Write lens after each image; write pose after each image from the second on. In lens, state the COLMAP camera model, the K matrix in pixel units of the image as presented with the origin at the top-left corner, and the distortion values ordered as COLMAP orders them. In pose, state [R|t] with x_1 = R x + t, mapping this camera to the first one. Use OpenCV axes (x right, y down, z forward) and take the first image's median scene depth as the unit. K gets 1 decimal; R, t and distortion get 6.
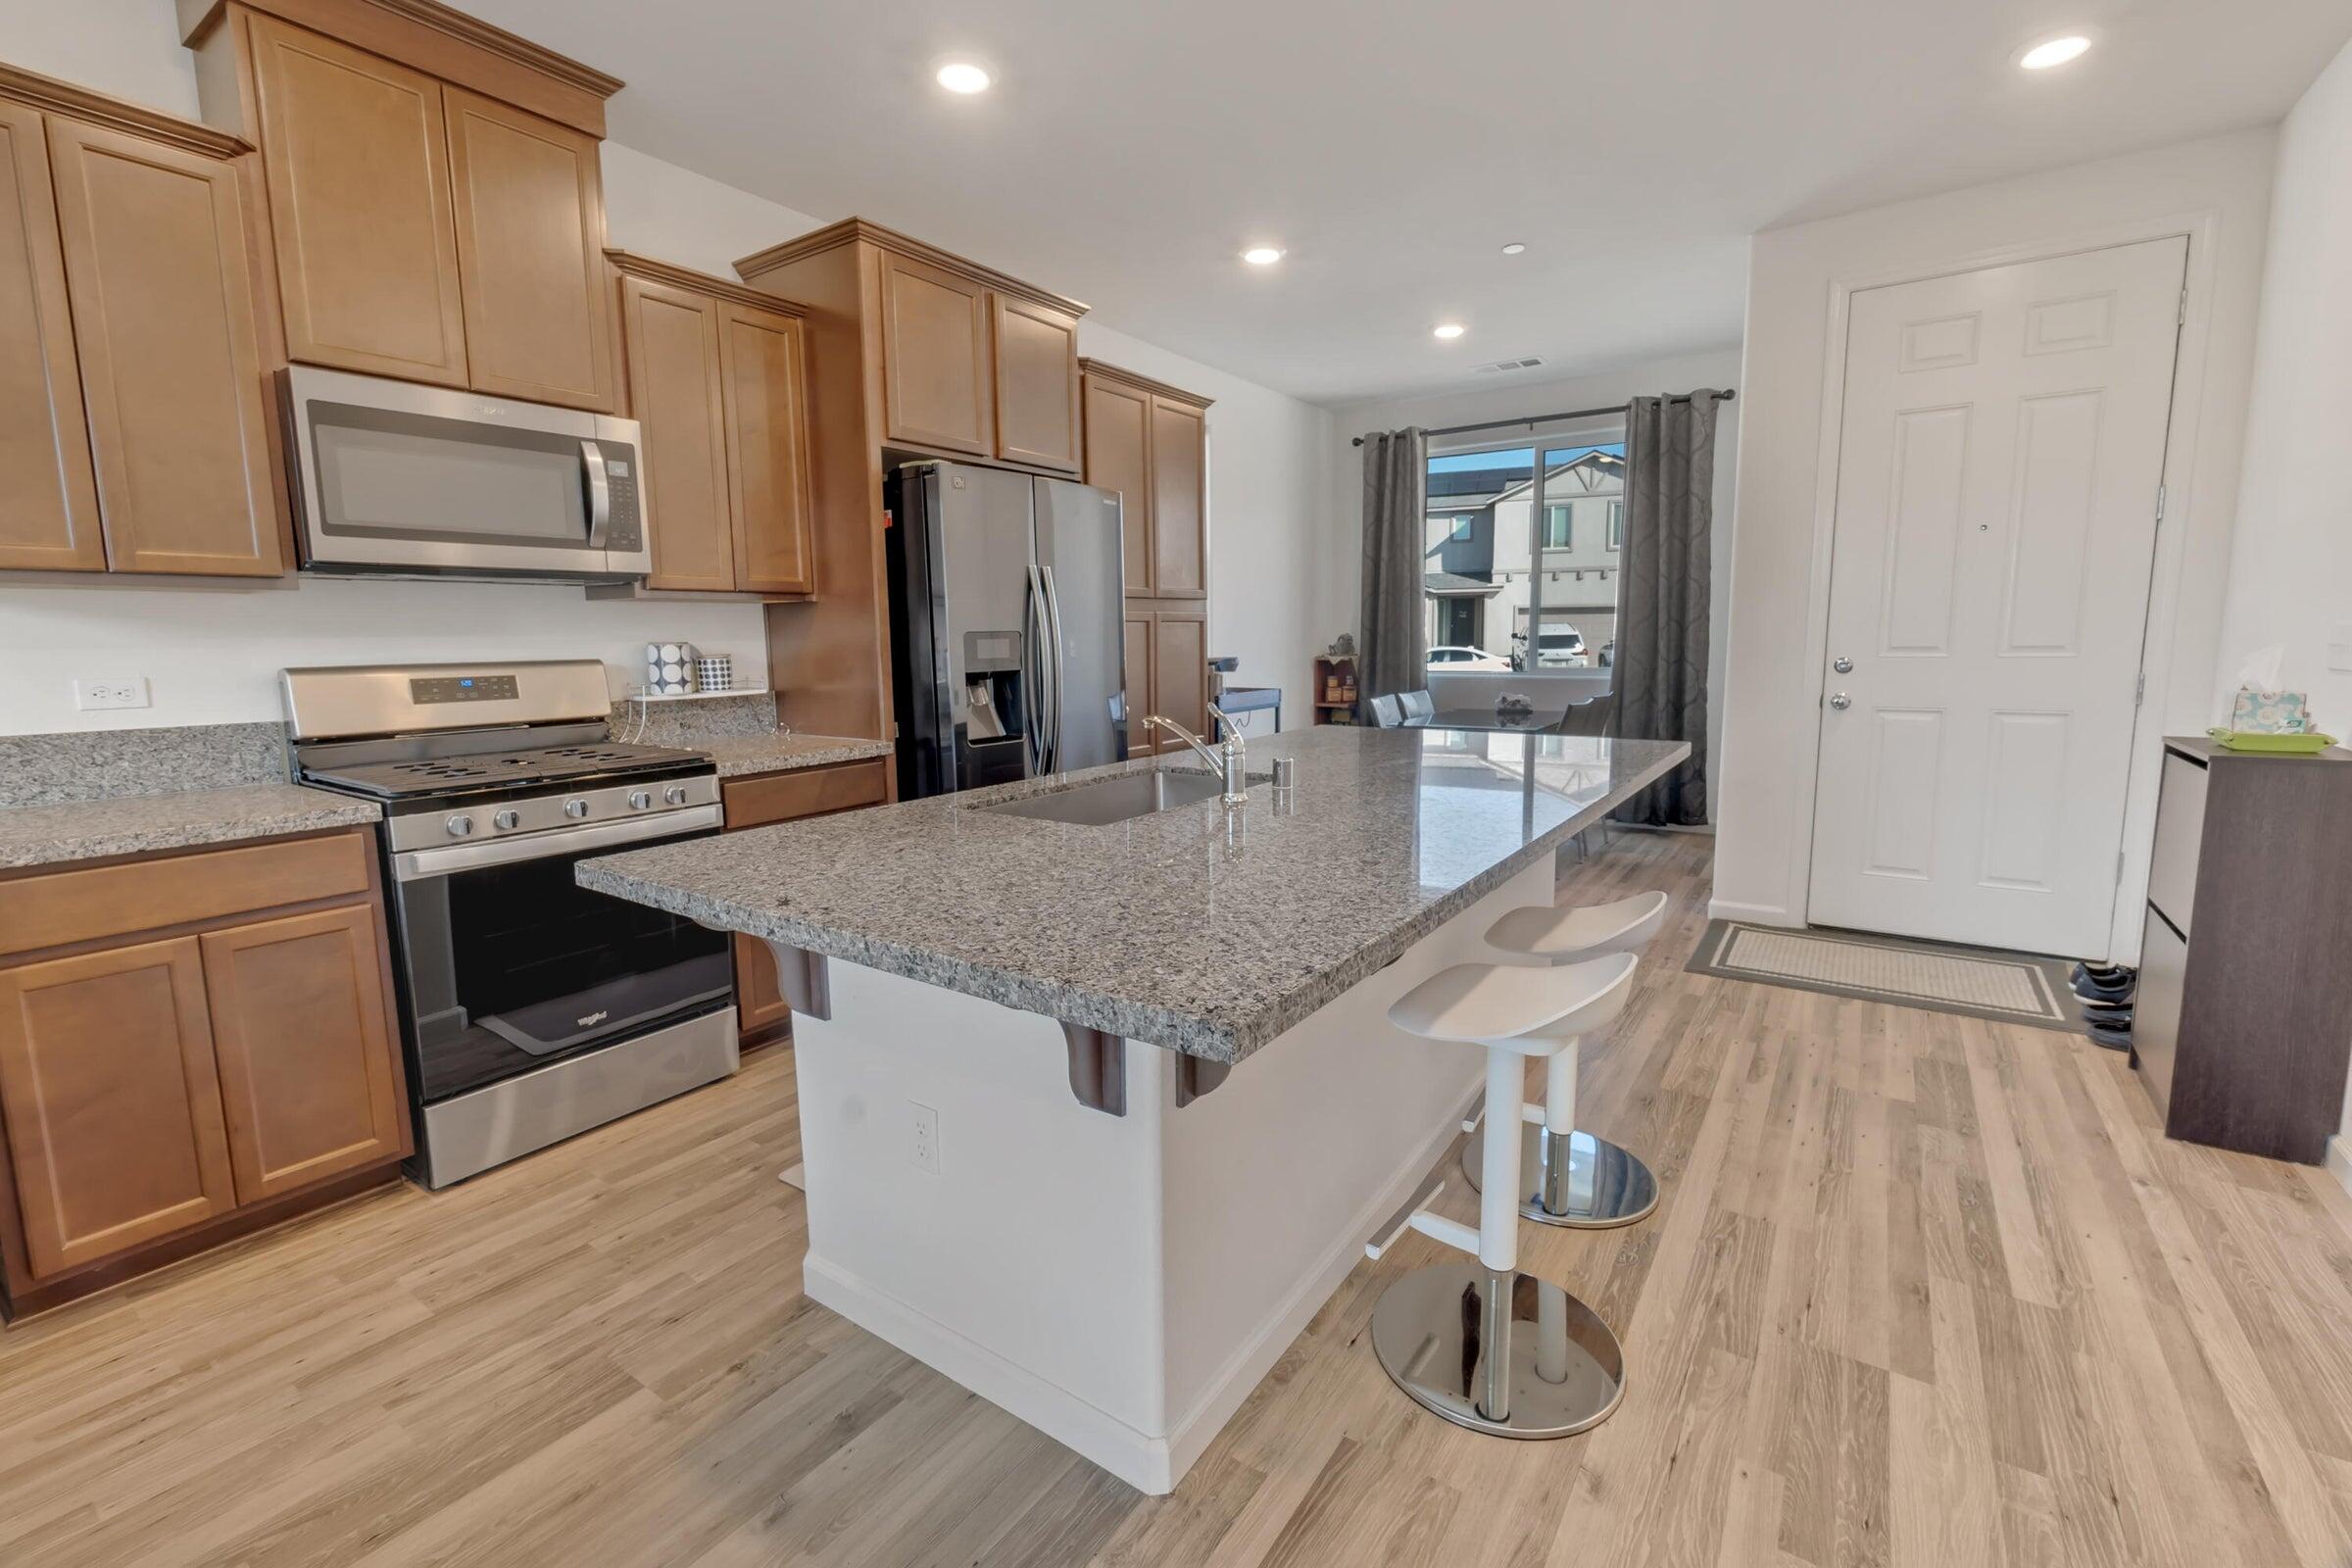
lens RADIAL K [[1012.8, 0, 1173.2], [0, 1012.8, 776.3], [0, 0, 1]] dist [-0.003702, 0.000539]
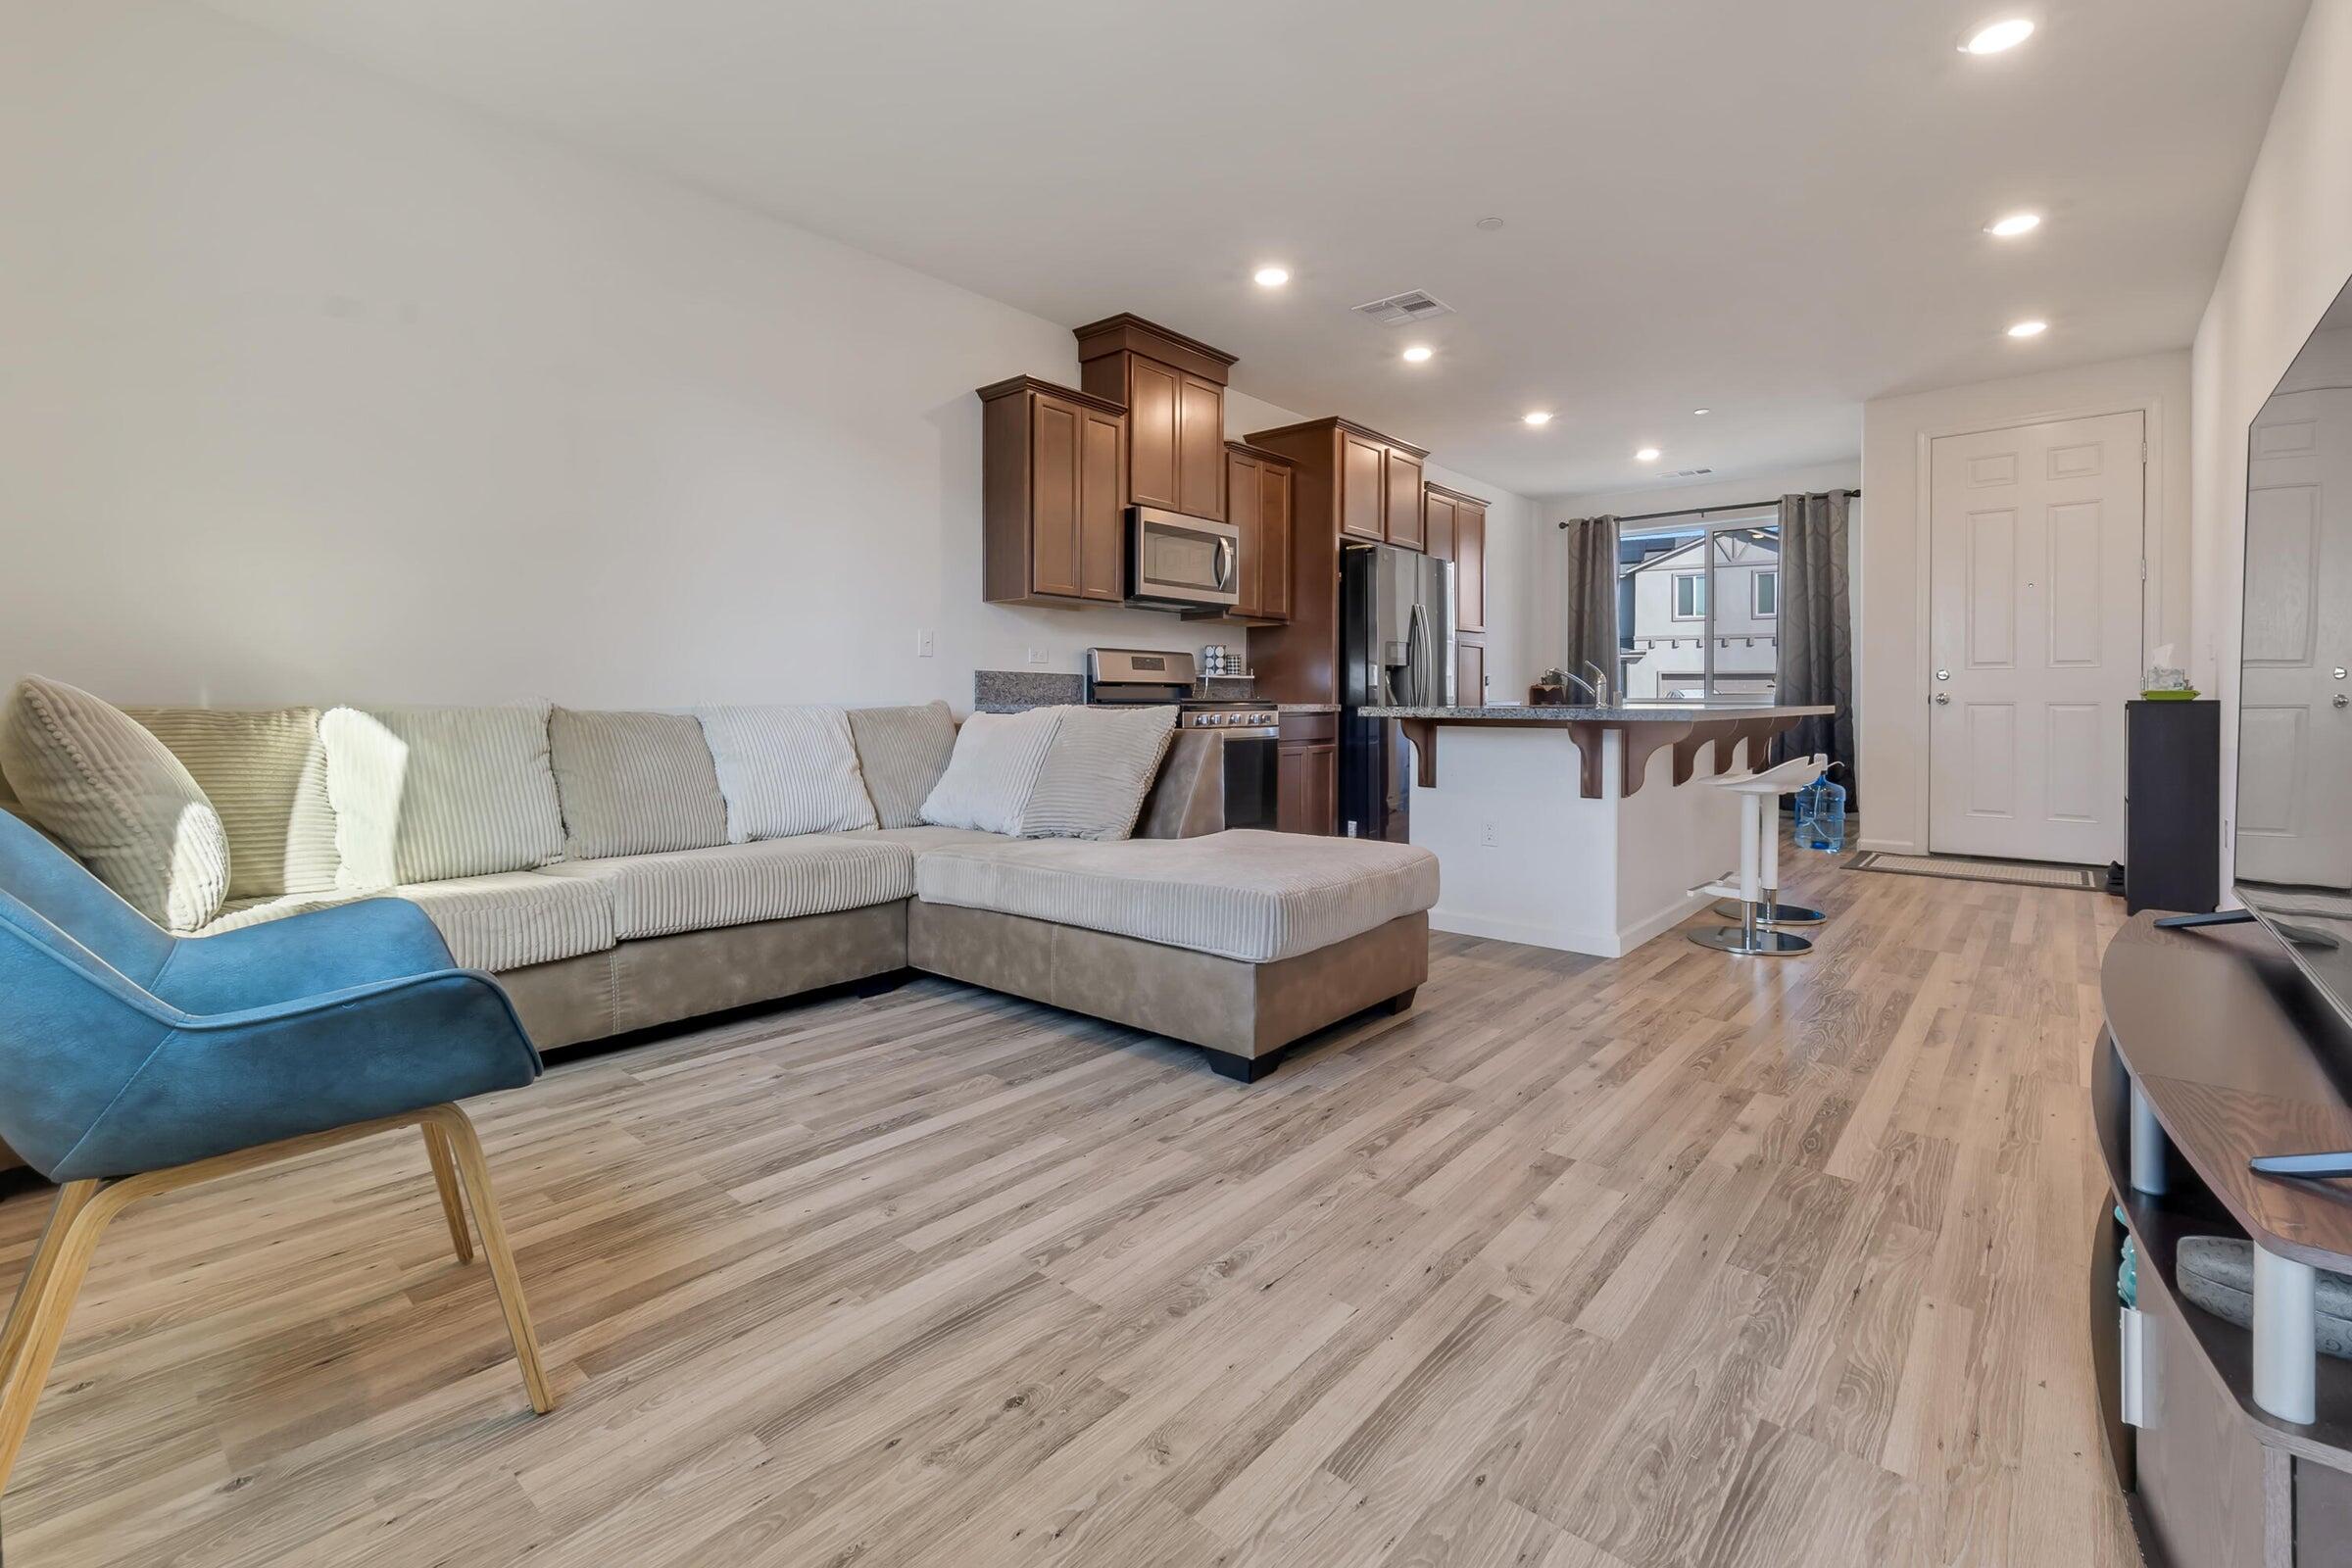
lens RADIAL K [[1040.1, 0, 1174.3], [0, 1040.1, 710.3], [0, 0, 1]] dist [-0.000009, 0.000256]
pose [[0.994295, 0.015690, -0.105509, -0.379210], [-0.029403, 0.991117, -0.129701, 0.216317], [0.102537, 0.132063, 0.985924, -0.777322]]
